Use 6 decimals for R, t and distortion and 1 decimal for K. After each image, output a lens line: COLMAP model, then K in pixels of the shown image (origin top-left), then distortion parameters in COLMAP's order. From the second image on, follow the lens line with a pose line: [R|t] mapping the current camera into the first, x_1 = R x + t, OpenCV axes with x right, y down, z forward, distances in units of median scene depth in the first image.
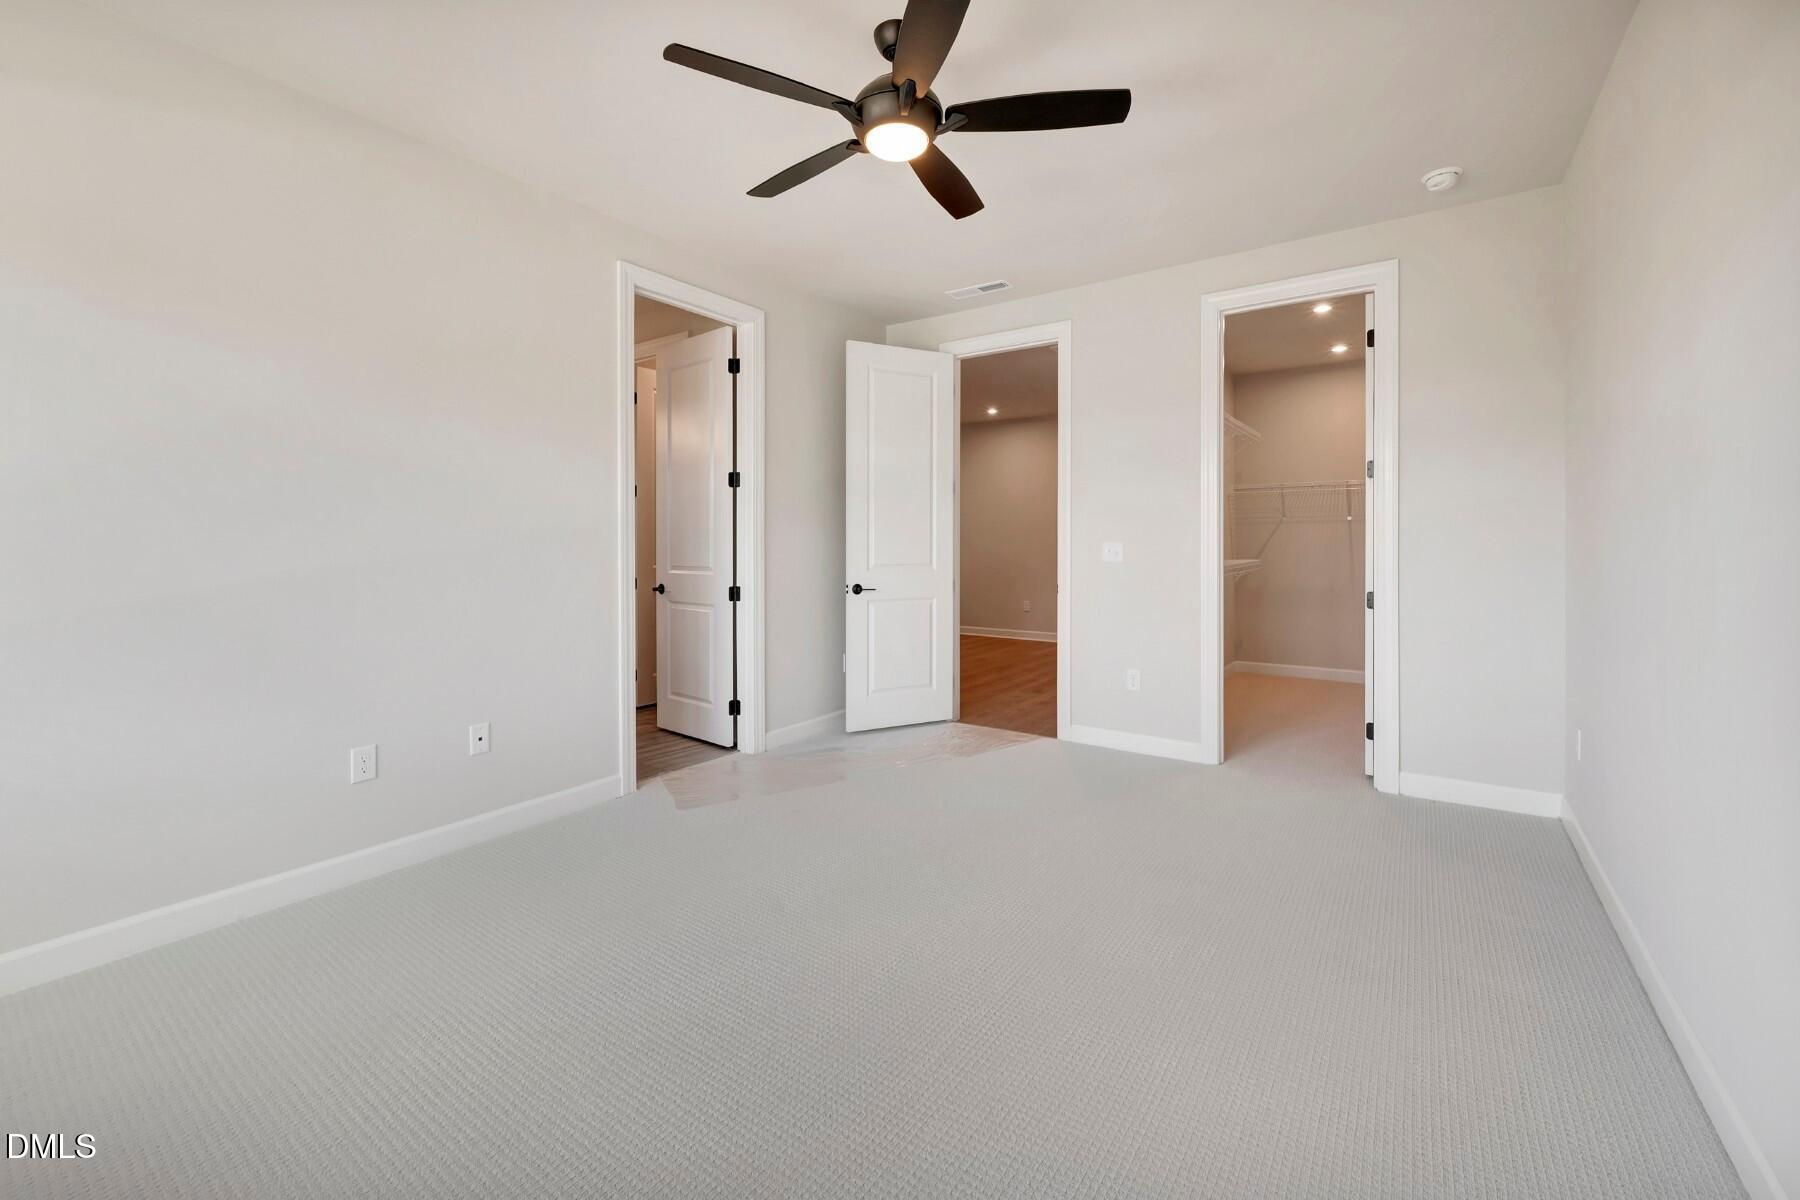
lens RADIAL K [[725.4, 0, 880.3], [0, 725.4, 540.8], [0, 0, 1]] dist [-0.001549, 0.000849]
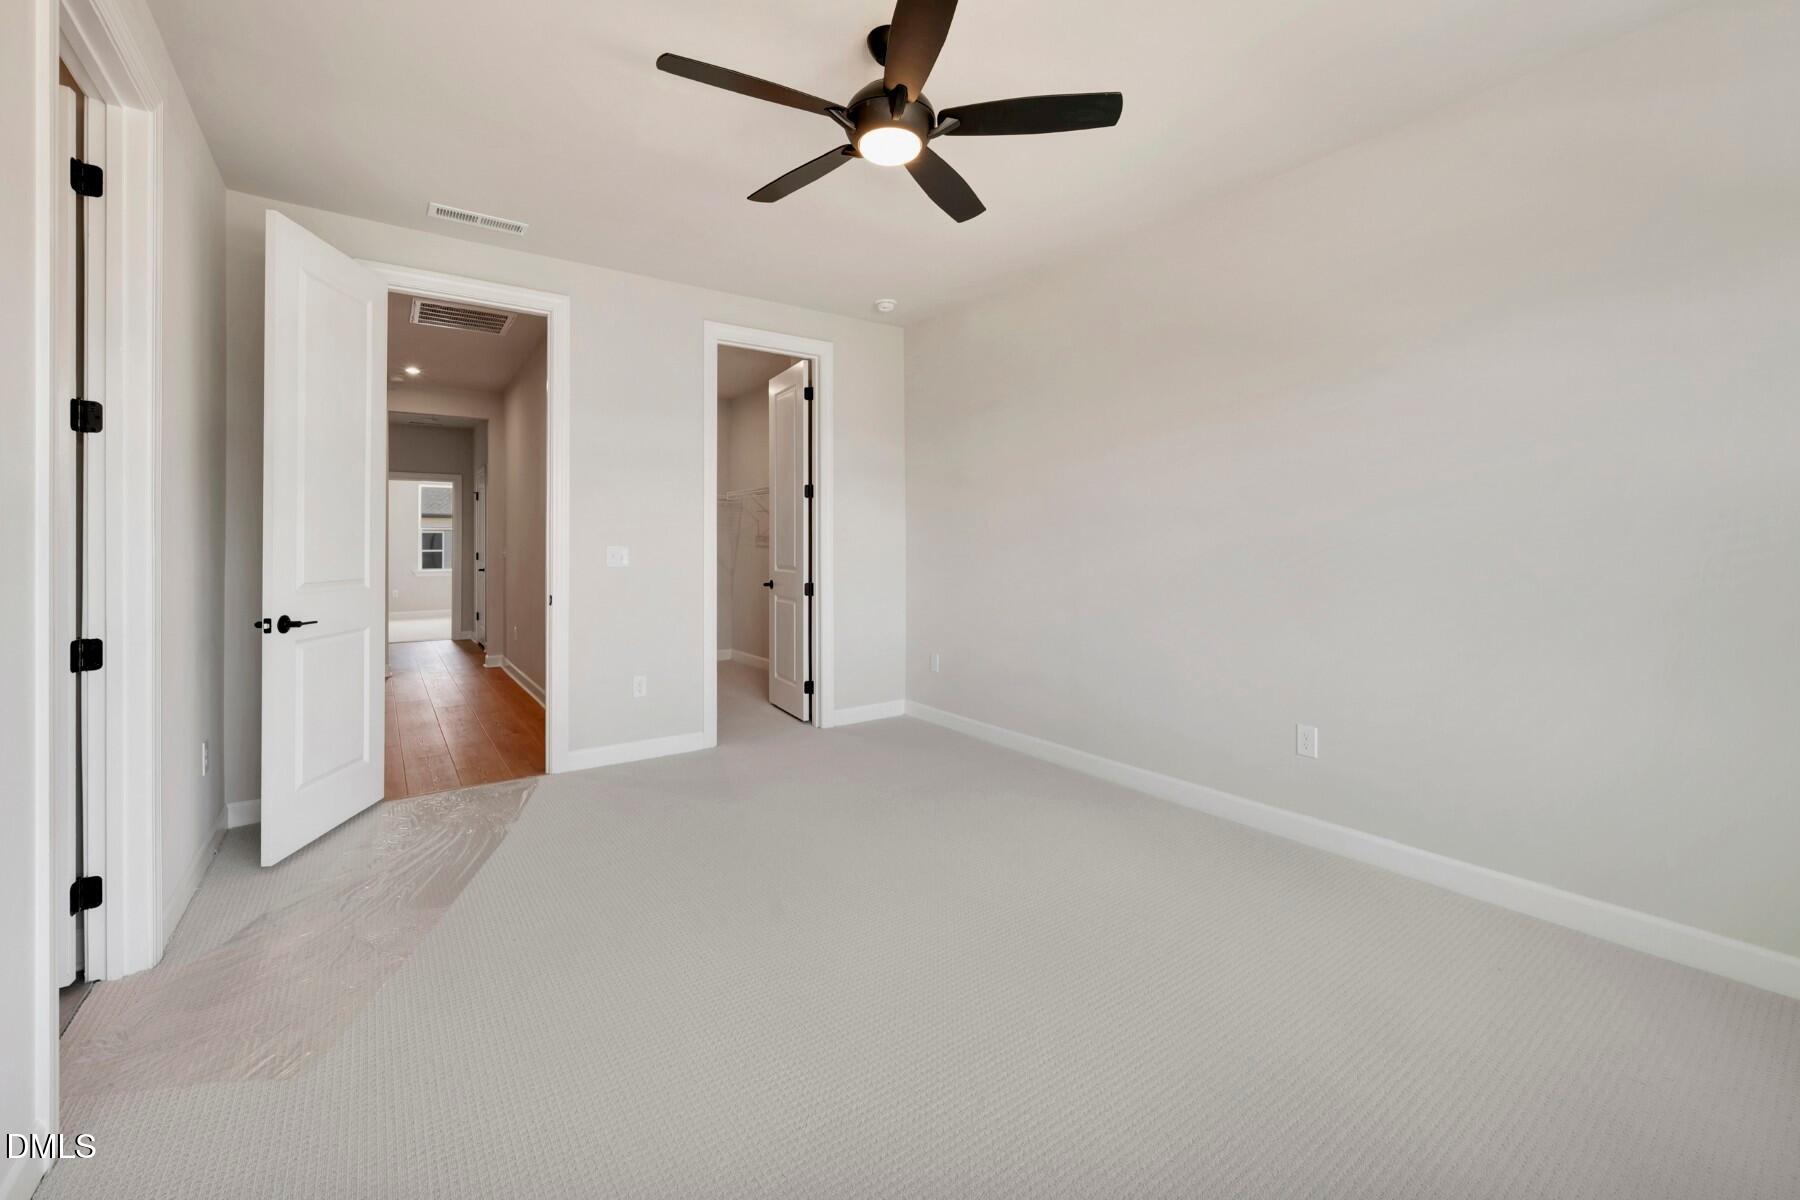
lens RADIAL K [[725.4, 0, 927.7], [0, 725.4, 541.8], [0, 0, 1]] dist [-0.001549, 0.000849]
pose [[0.334133, 0.003722, 0.942519, -0.430538], [0.000702, 0.999991, -0.004198, 0.000429], [-0.942526, 0.002064, 0.334127, 0.290311]]
